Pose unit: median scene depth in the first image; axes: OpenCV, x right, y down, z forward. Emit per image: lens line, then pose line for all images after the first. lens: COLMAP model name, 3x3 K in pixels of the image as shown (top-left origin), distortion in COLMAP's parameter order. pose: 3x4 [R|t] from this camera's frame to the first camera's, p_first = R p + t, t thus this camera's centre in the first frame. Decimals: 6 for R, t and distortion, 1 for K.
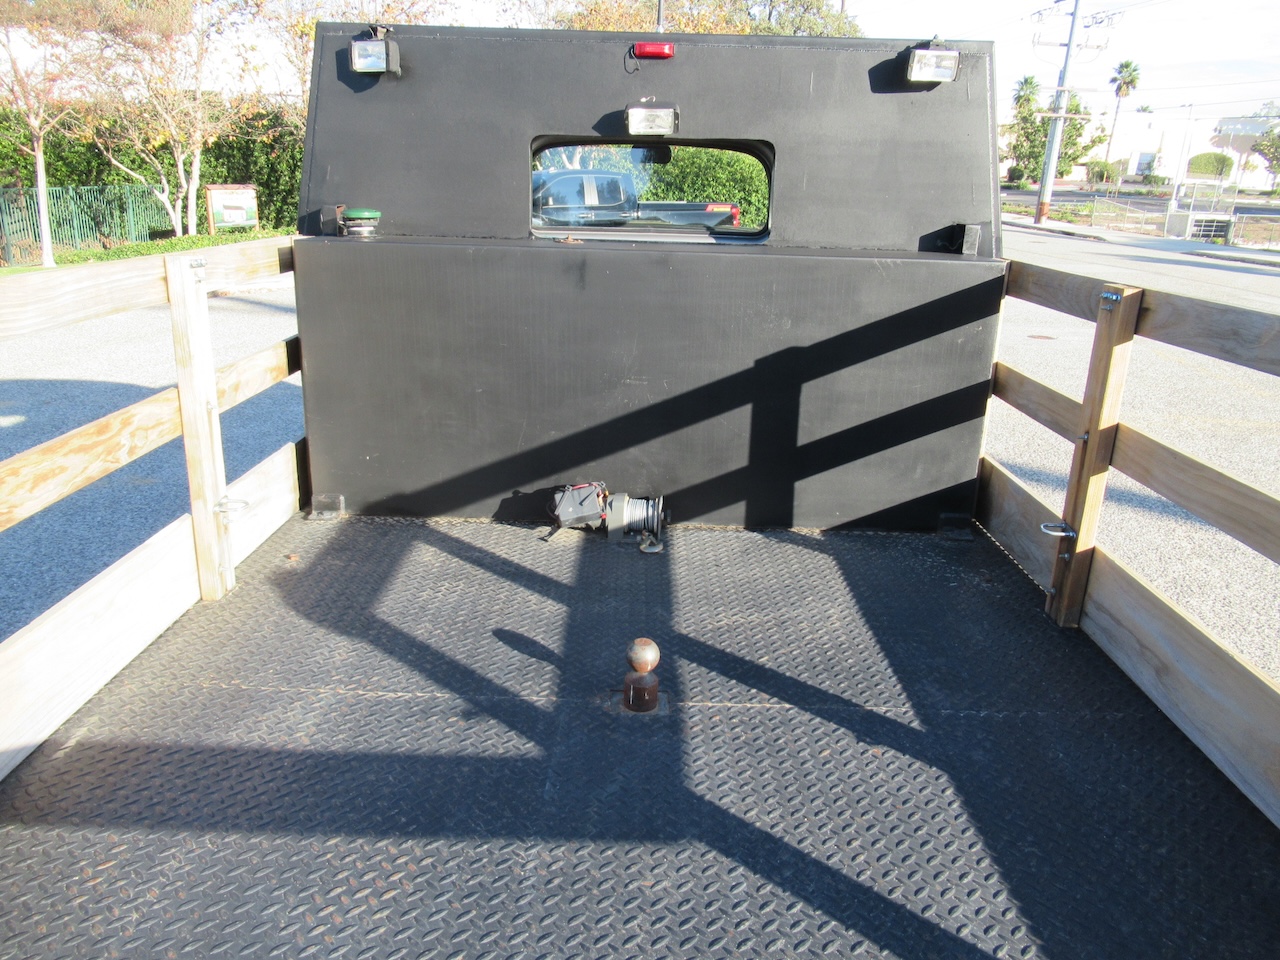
lens RADIAL K [[958.8, 0, 640.0], [0, 958.8, 480.0], [0, 0, 1]] dist [-0.001653, 0.005701]
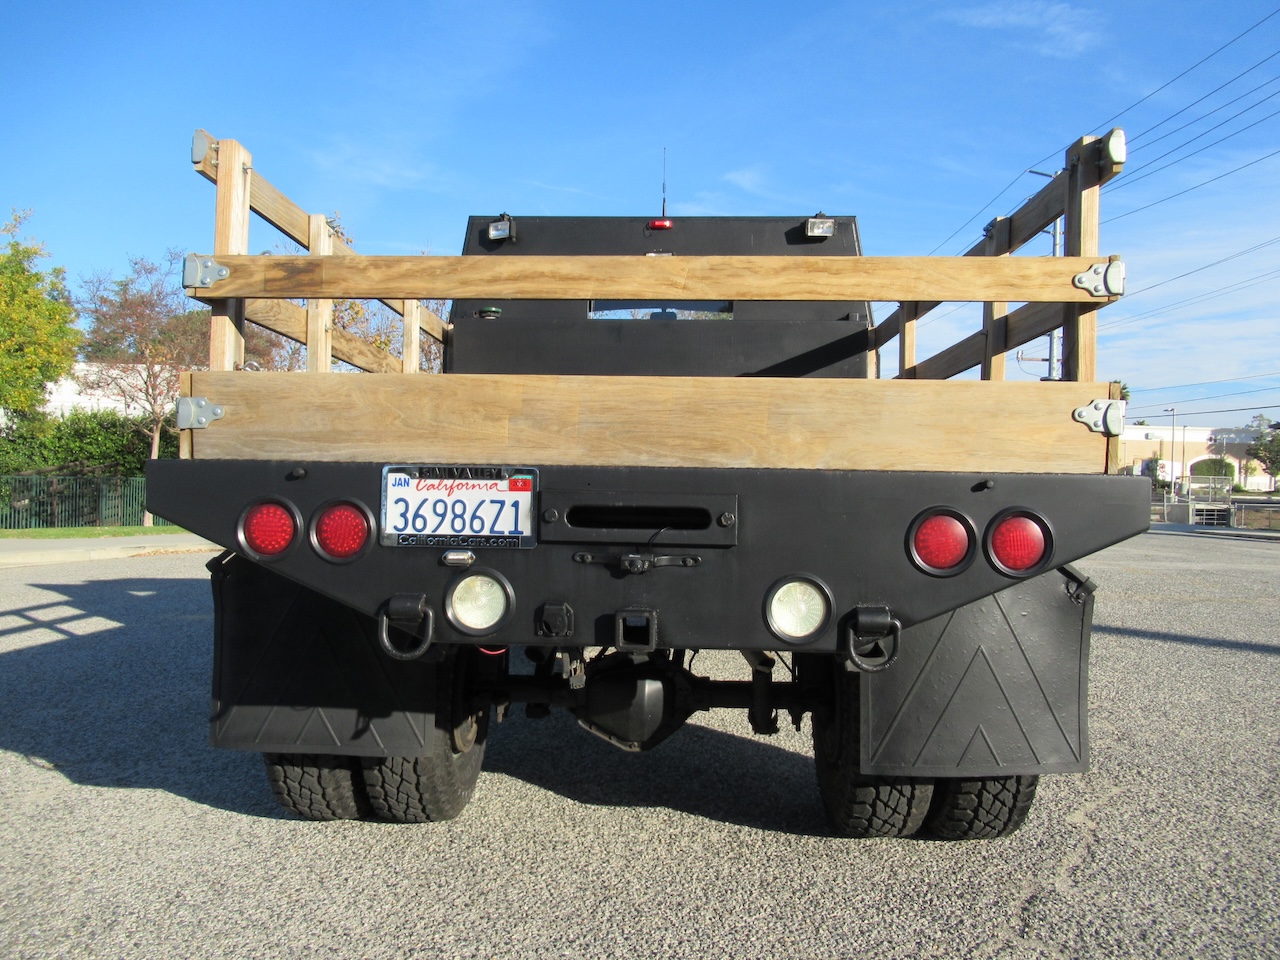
lens RADIAL K [[958.8, 0, 640.0], [0, 958.8, 480.0], [0, 0, 1]] dist [-0.001653, 0.005701]
pose [[0.999458, -0.016674, -0.028402, 0.002332], [0.006818, 0.948439, -0.316885, 0.064426], [0.032221, 0.316519, 0.948039, -0.060349]]
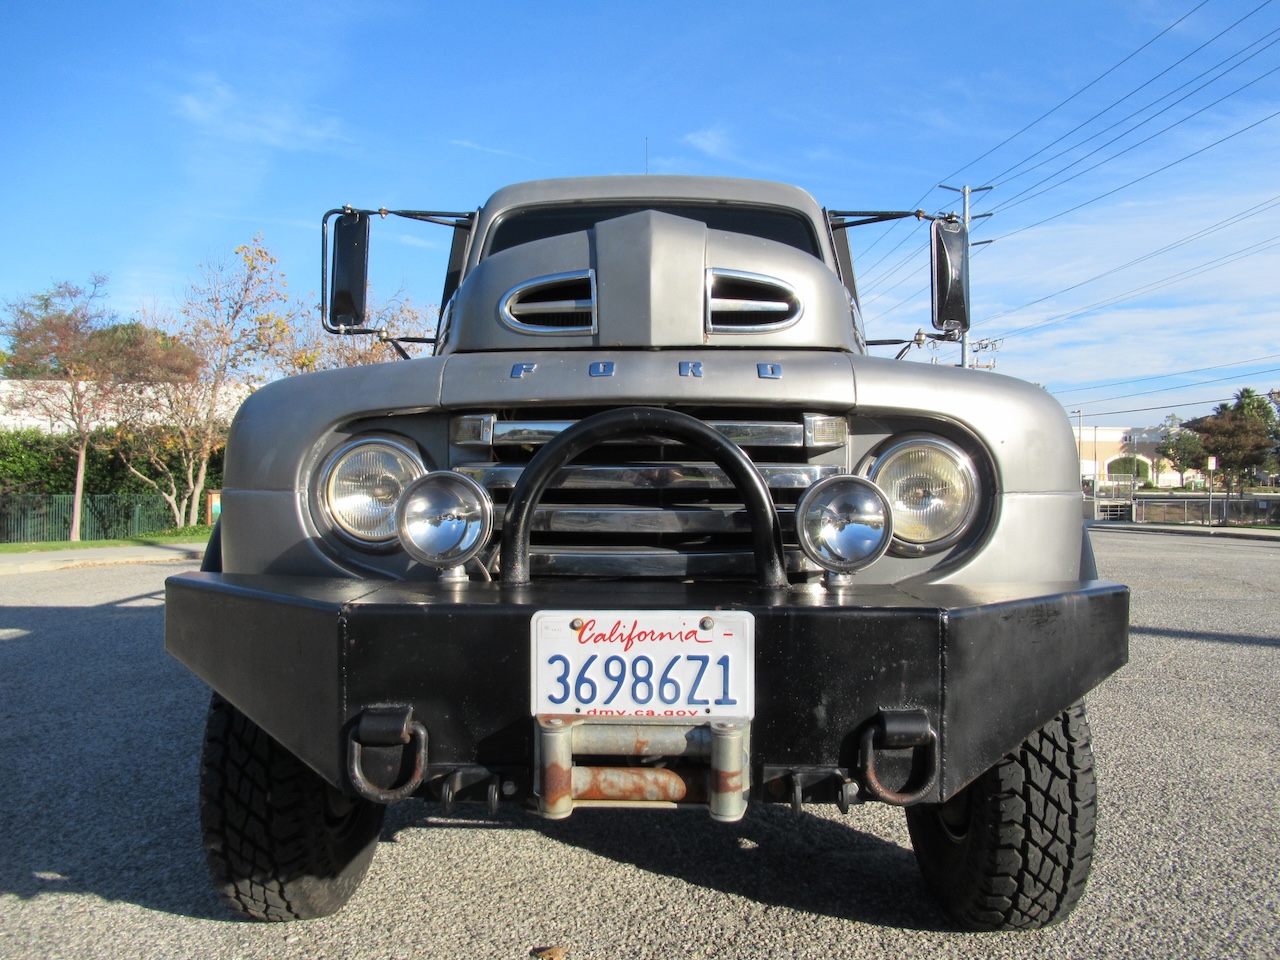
lens RADIAL K [[960.6, 0, 640.0], [0, 960.6, 480.0], [0, 0, 1]] dist [-0.013546, 0.011084]
pose [[0.998823, -0.035729, 0.032799, 0.029631], [0.044427, 0.945291, -0.323188, 0.083182], [-0.019458, 0.324265, 0.945766, -0.110041]]
